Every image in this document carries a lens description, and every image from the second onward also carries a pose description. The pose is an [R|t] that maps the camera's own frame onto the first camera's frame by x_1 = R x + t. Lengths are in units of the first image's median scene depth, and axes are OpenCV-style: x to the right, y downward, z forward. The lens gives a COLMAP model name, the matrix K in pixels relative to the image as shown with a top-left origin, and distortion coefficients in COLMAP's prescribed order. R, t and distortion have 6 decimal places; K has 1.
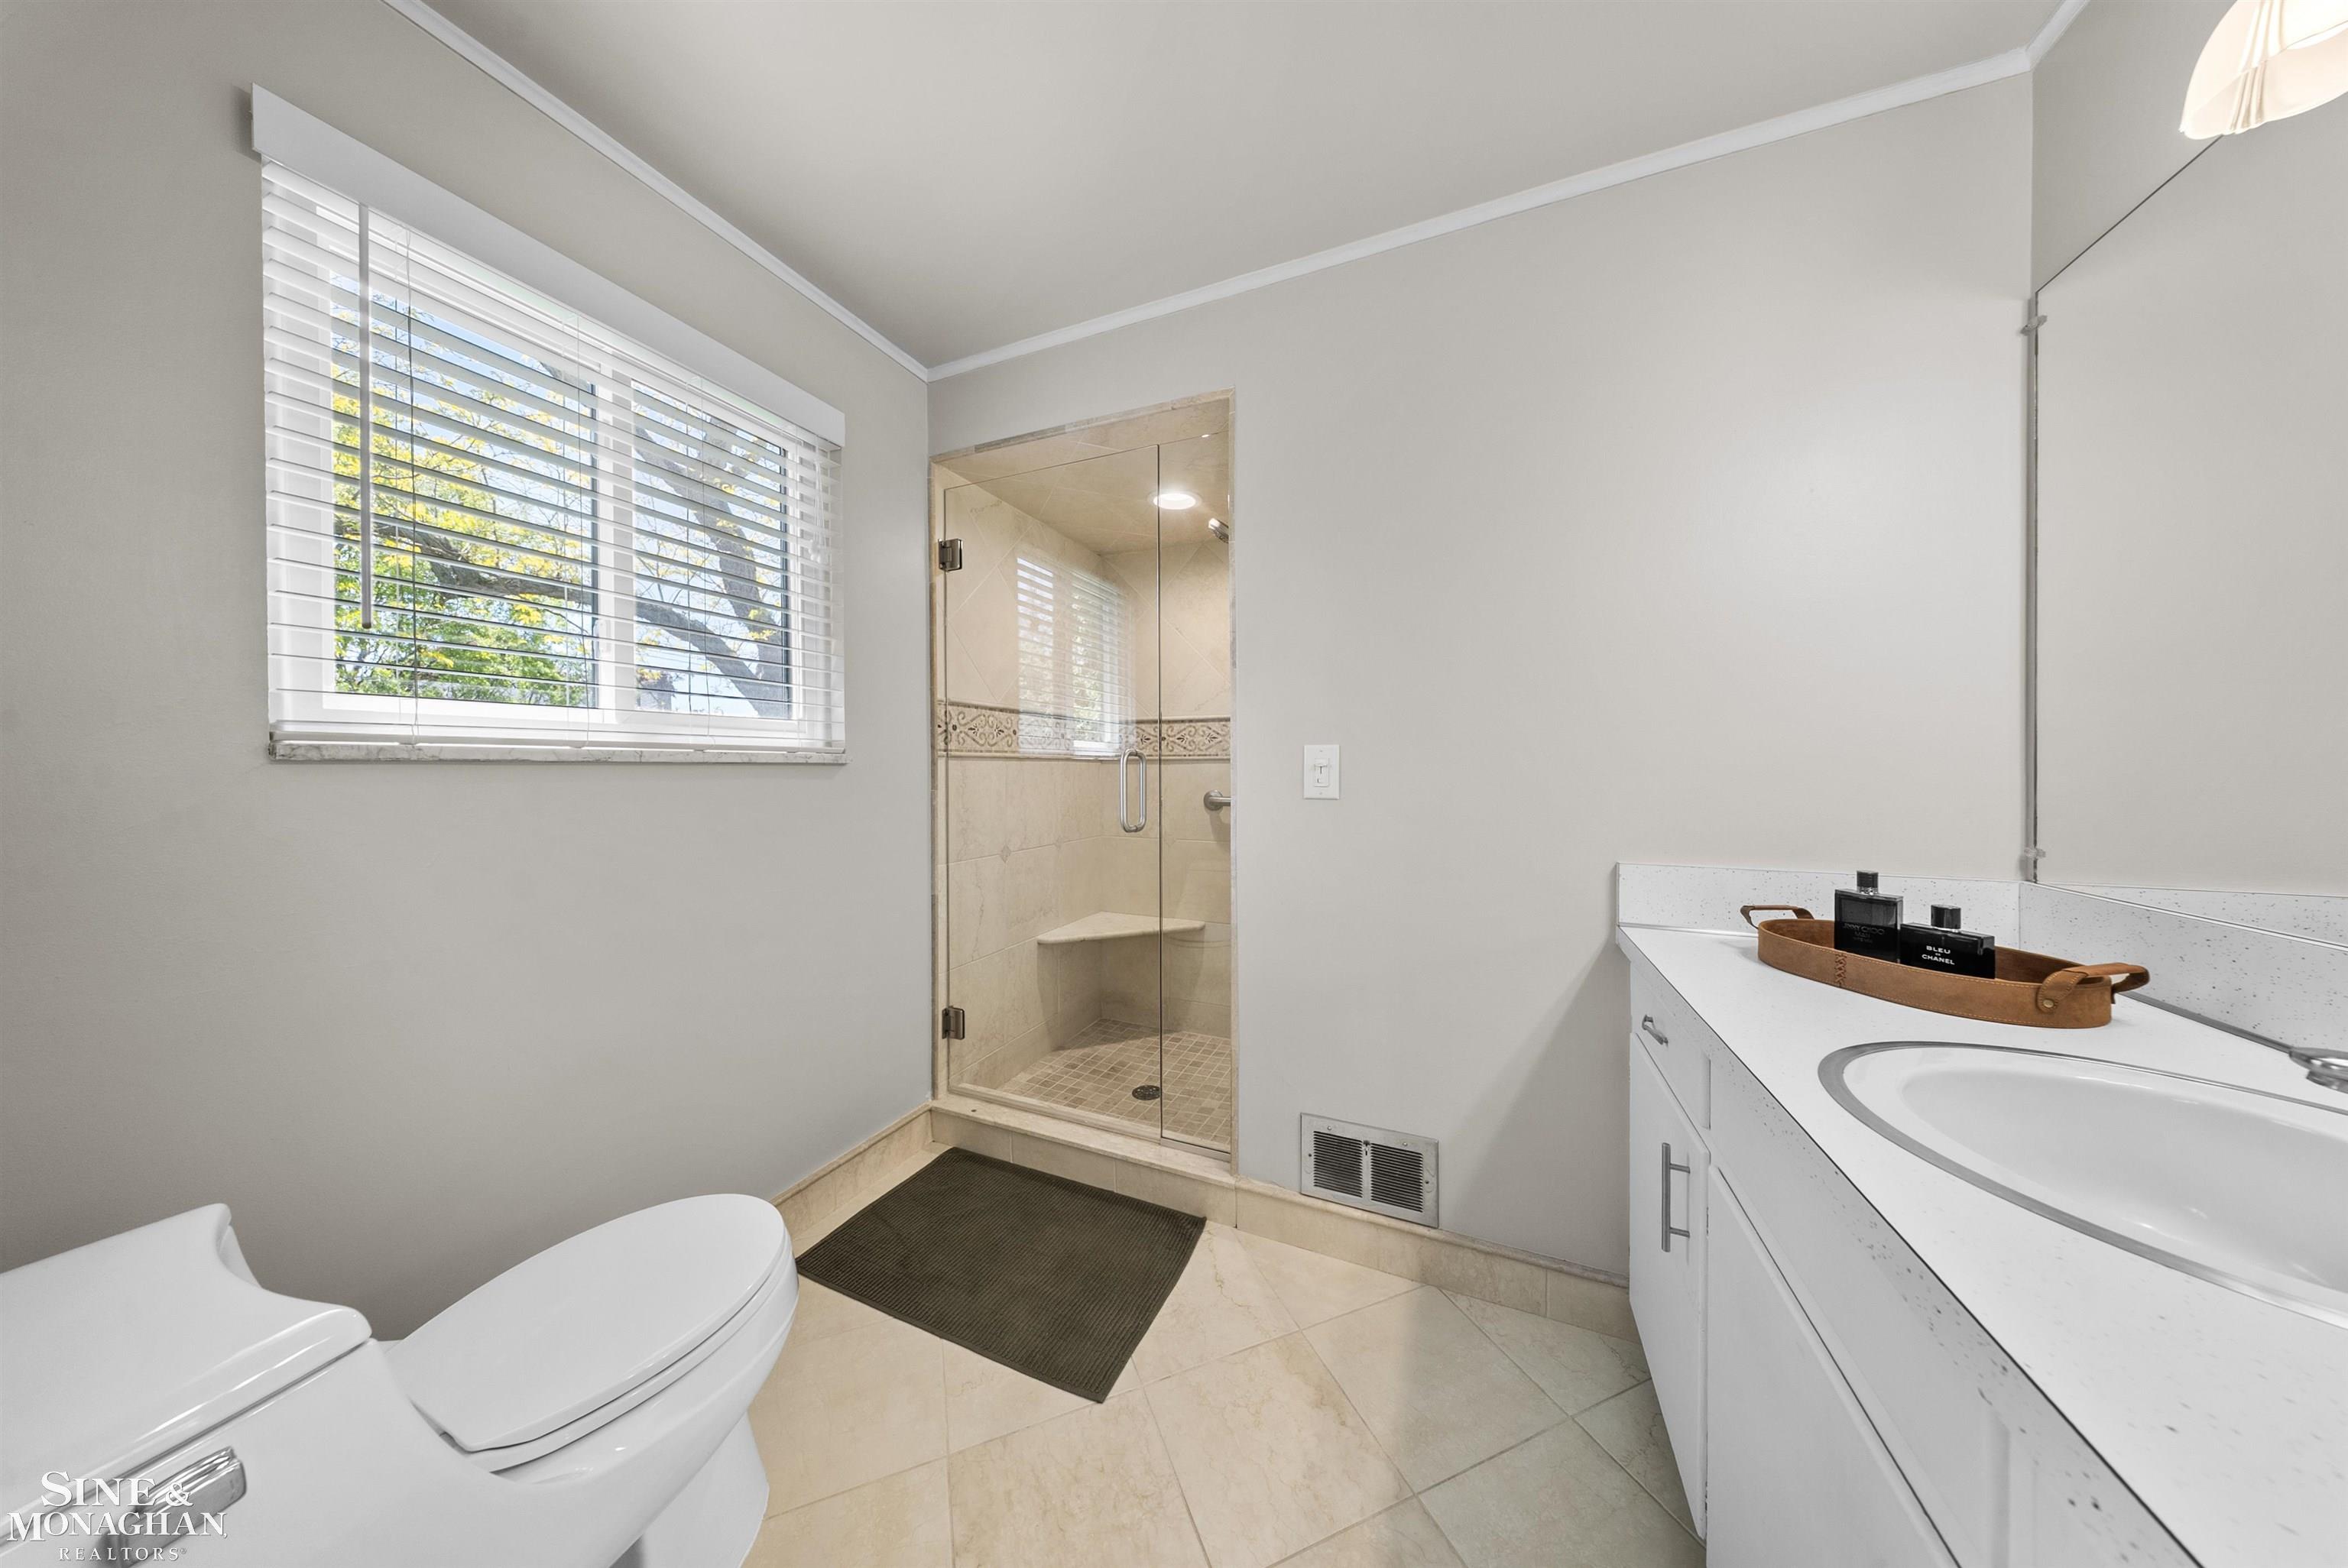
lens RADIAL K [[693.4, 0, 1191.2], [0, 693.4, 773.4], [0, 0, 1]] dist [0.000317, -0.000695]
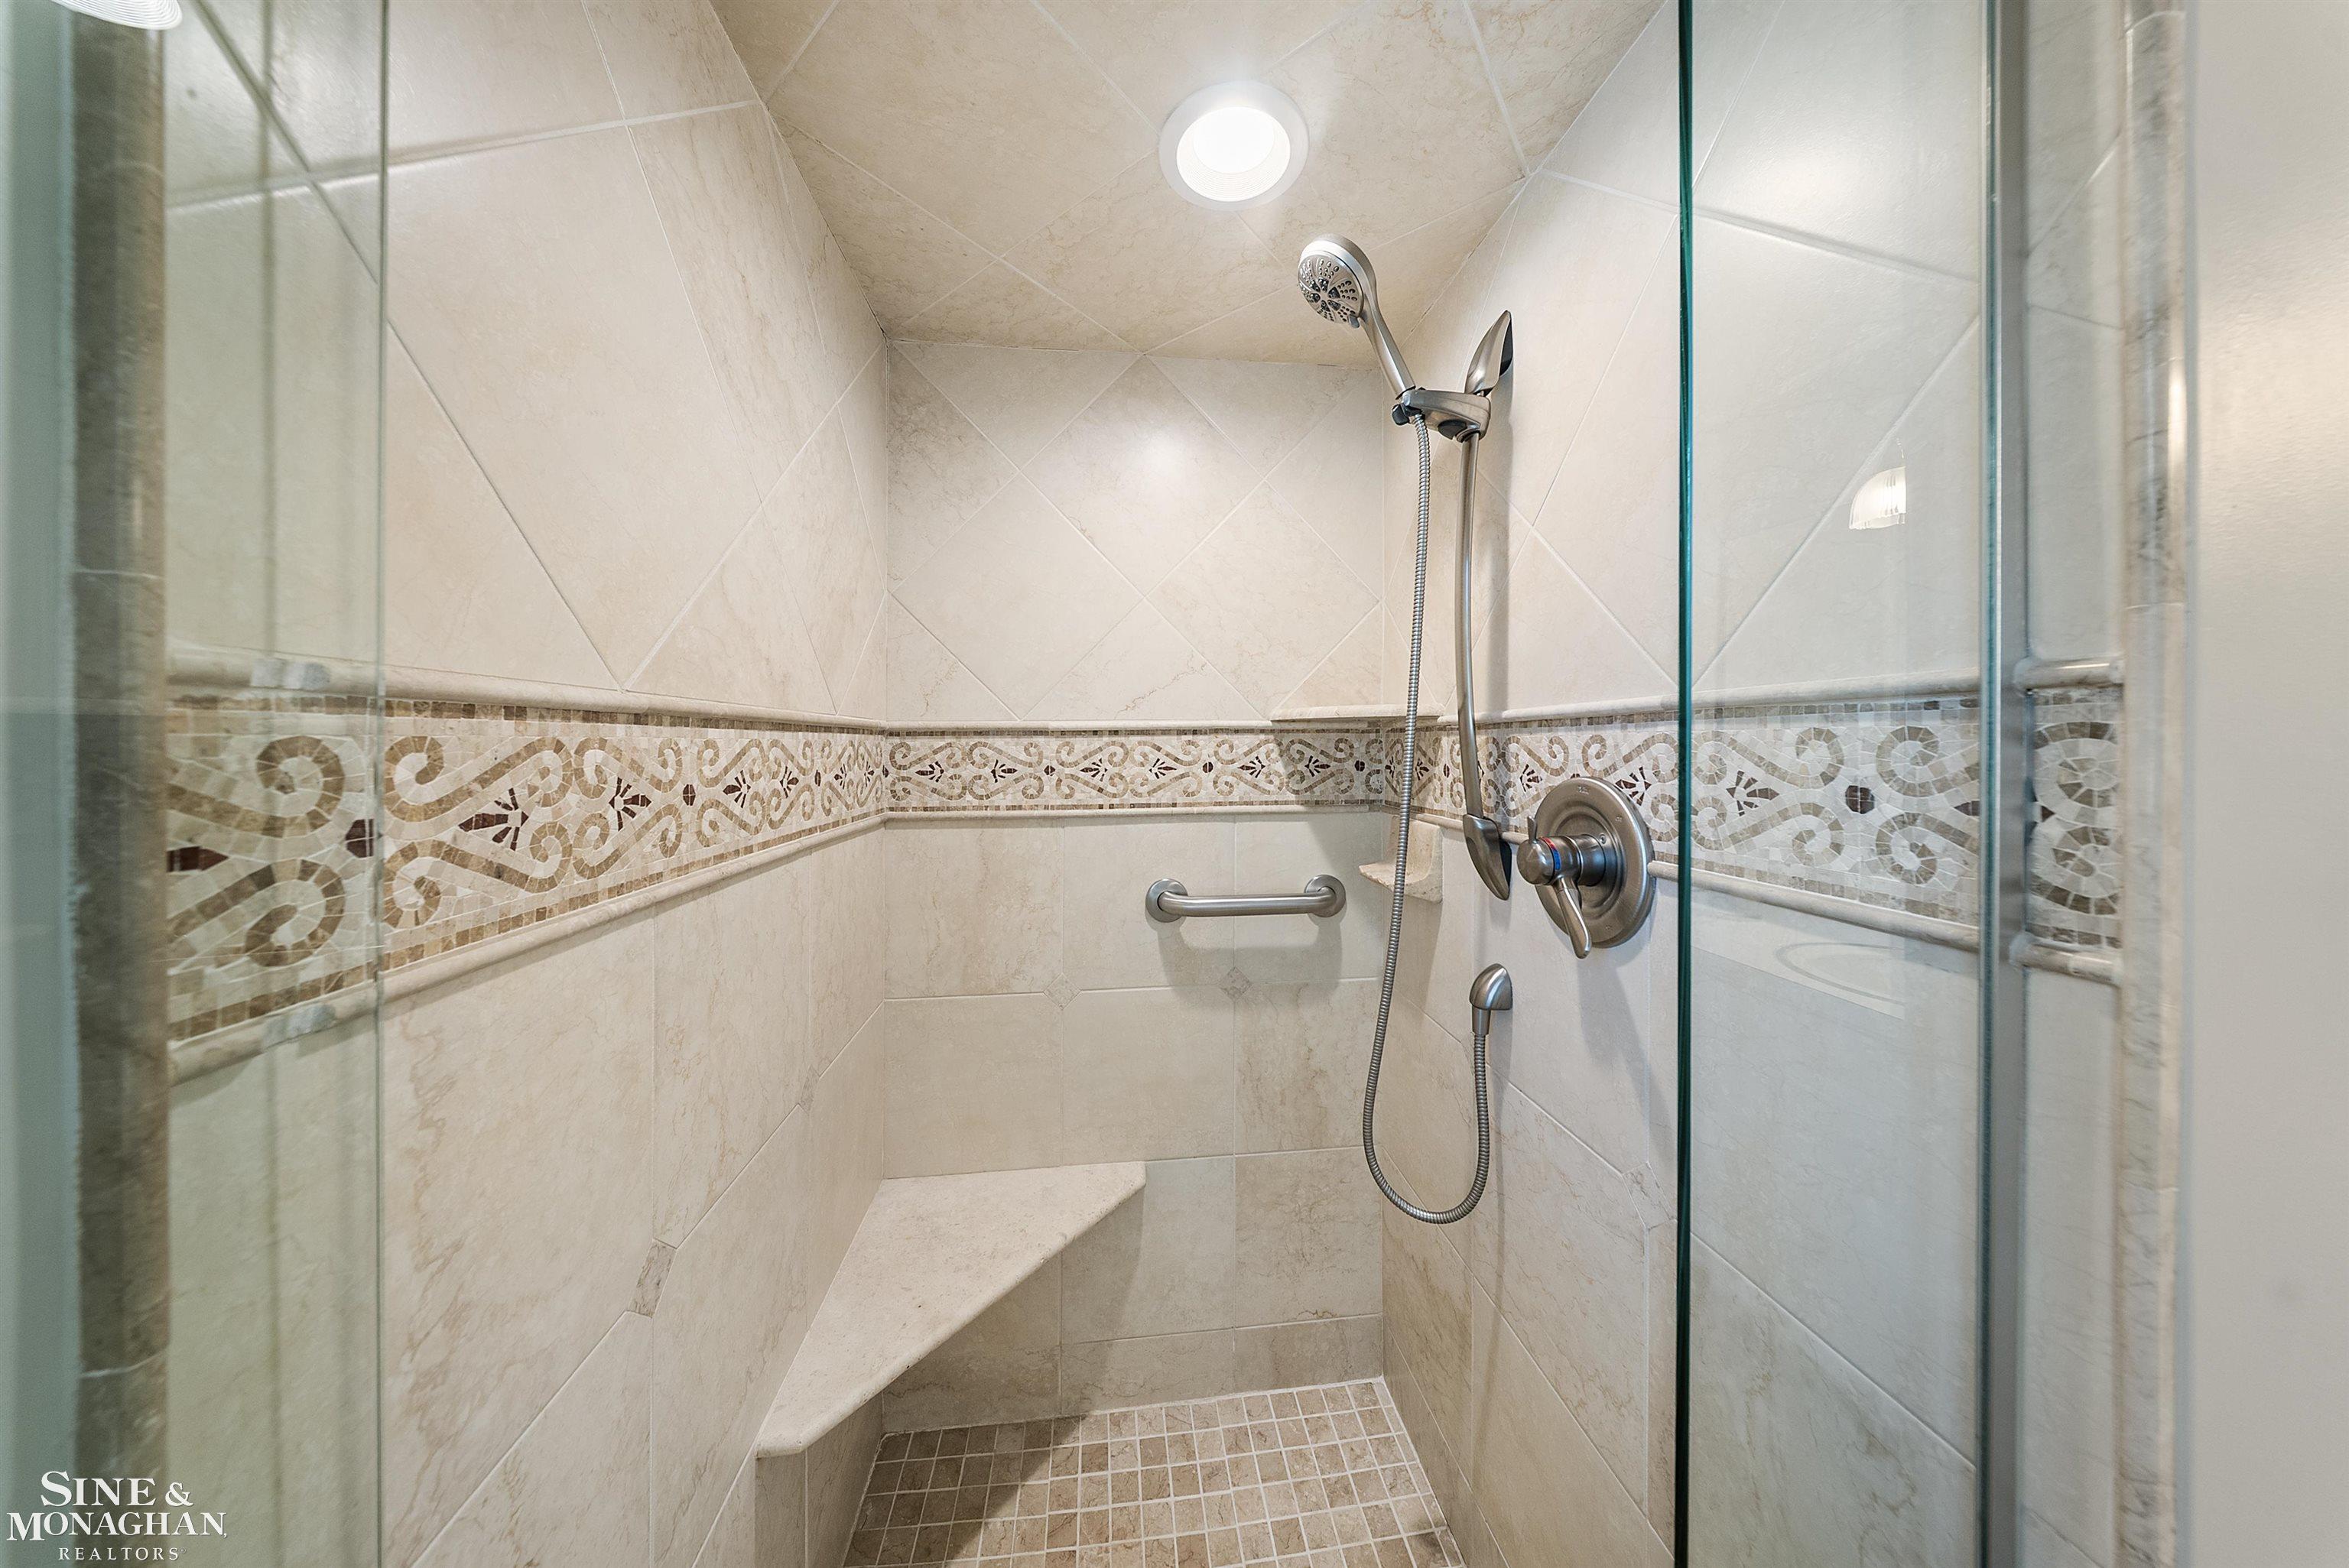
lens RADIAL K [[693.7, 0, 1182.0], [0, 693.7, 733.6], [0, 0, 1]] dist [0.000317, -0.000695]
pose [[0.866144, -0.001486, 0.499792, -0.308206], [0.012129, 0.999764, -0.018047, -0.105328], [-0.499647, 0.021693, 0.865958, 0.924698]]
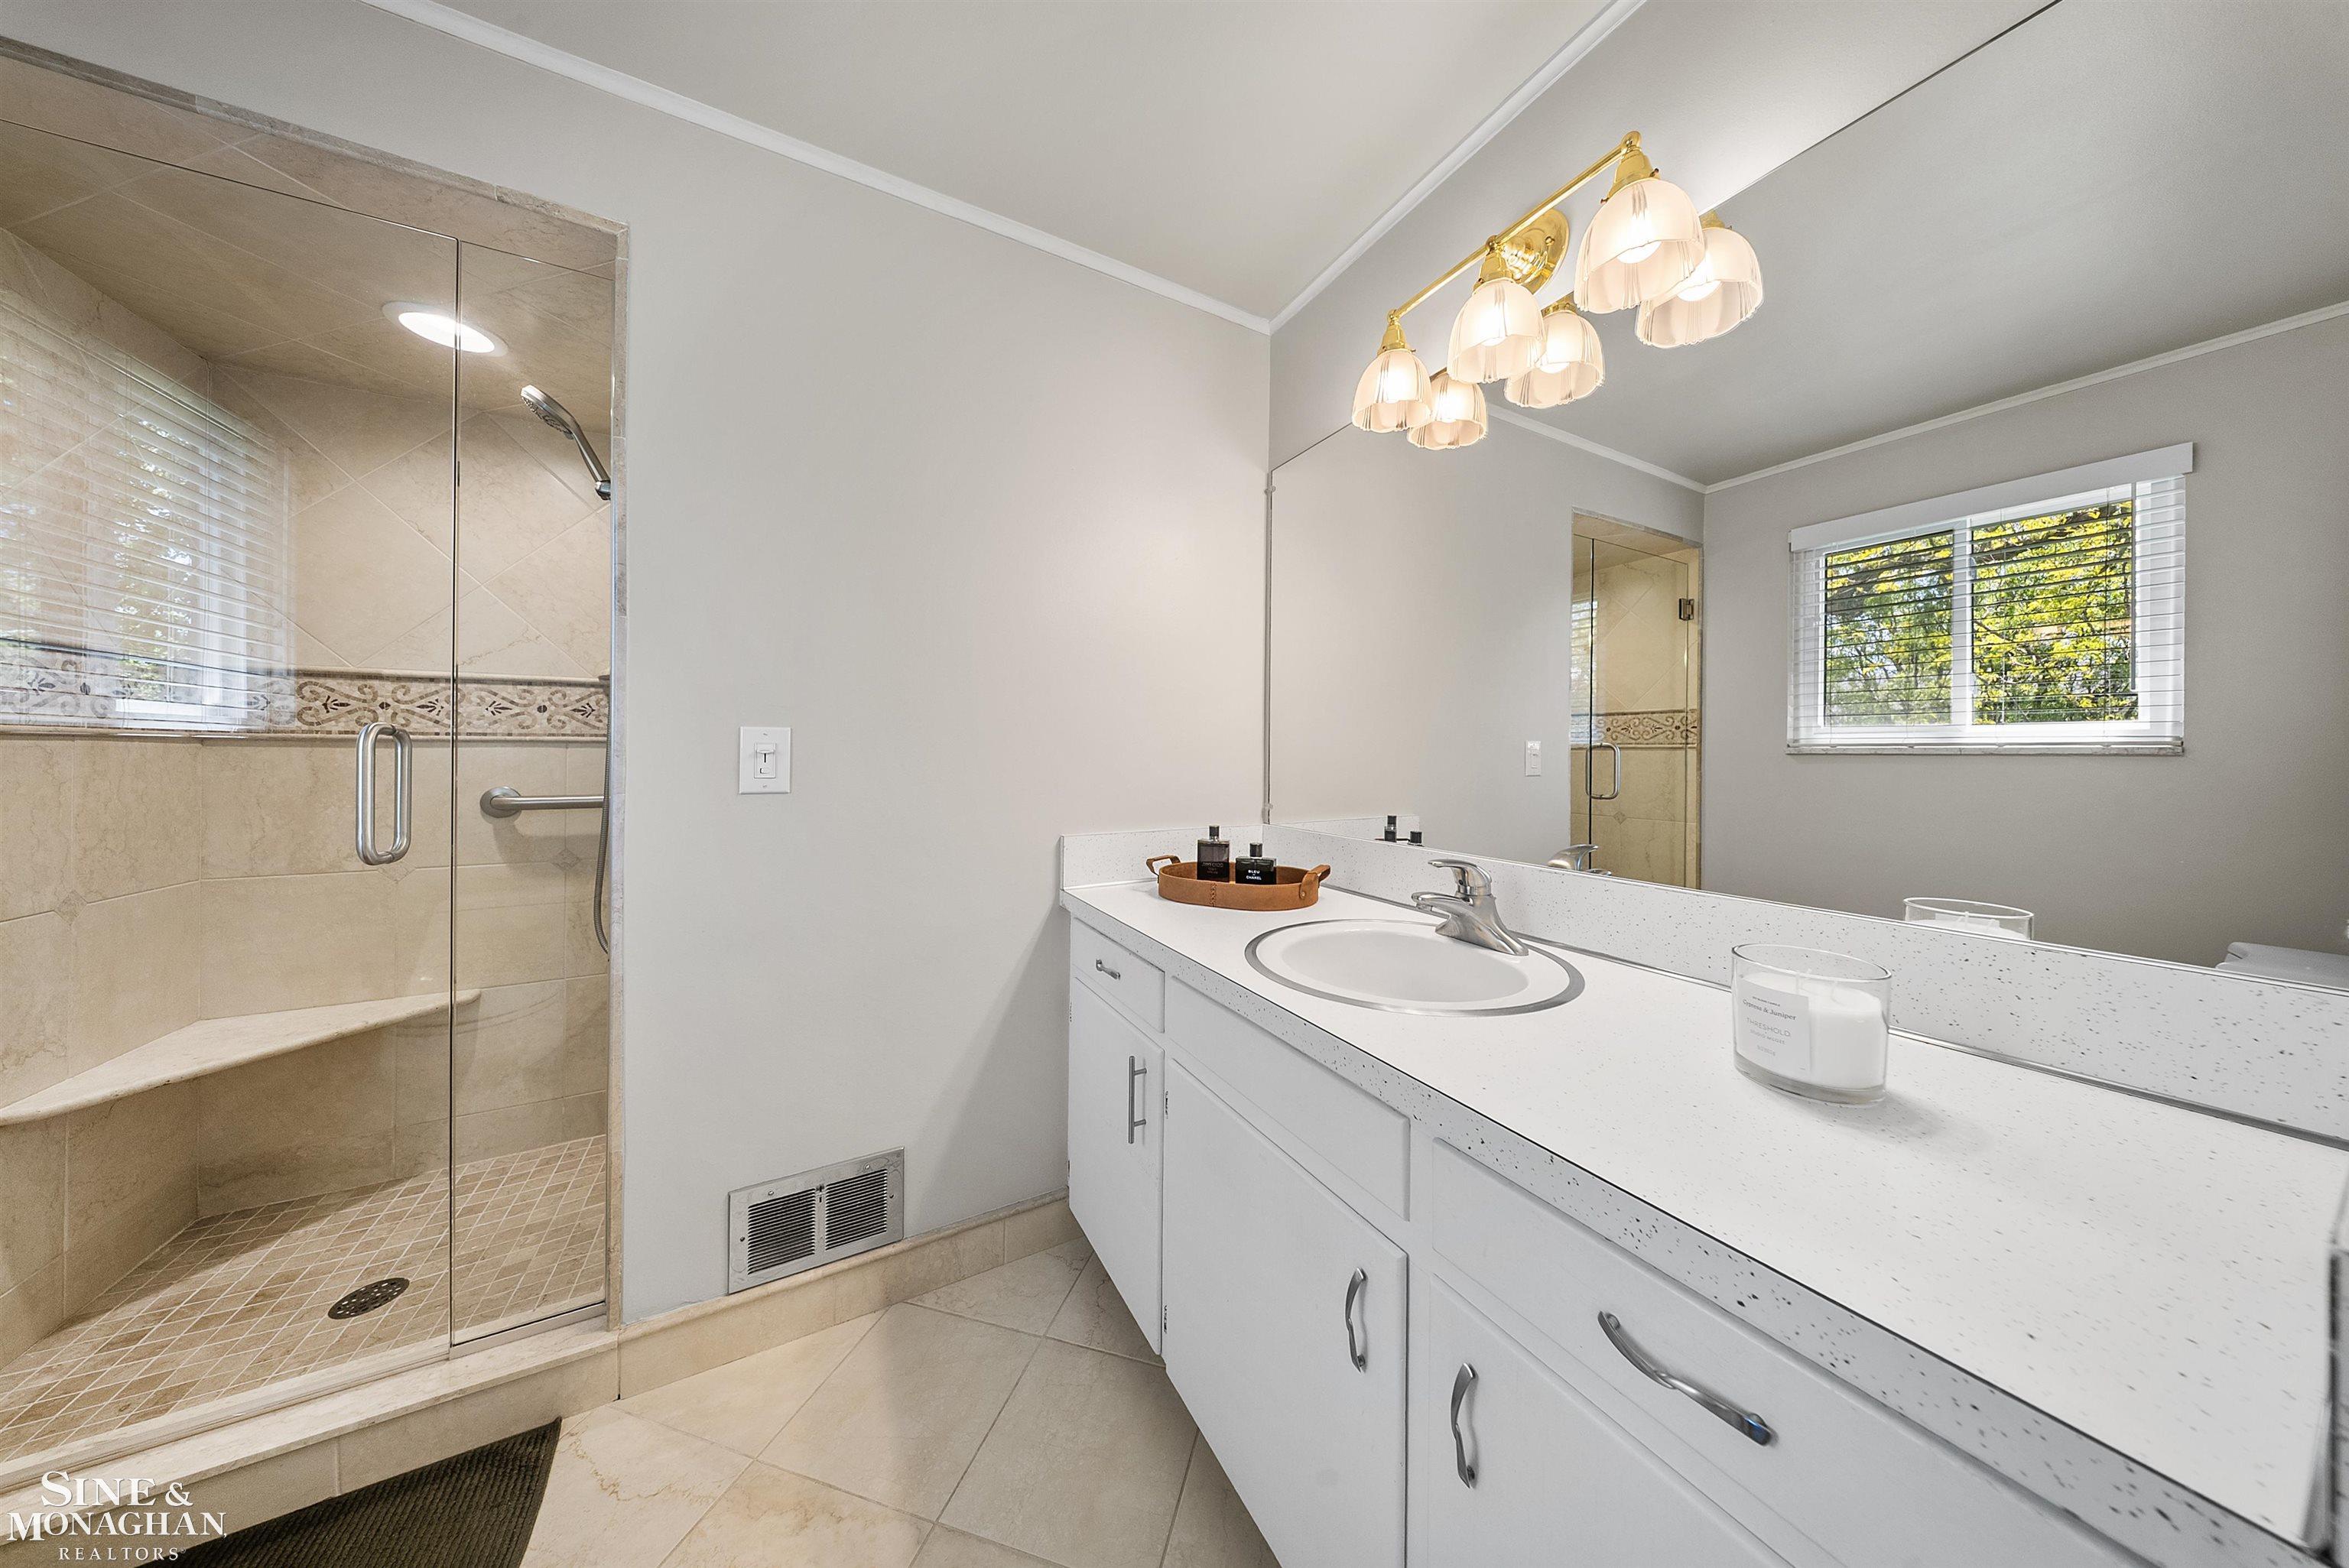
lens RADIAL K [[693.7, 0, 1201.4], [0, 693.7, 753.4], [0, 0, 1]] dist [0.000317, -0.000695]
pose [[0.599075, 0.002189, 0.800690, -0.155837], [0.003350, 0.999981, -0.005241, -0.003463], [-0.800686, 0.005822, 0.599057, 0.094630]]
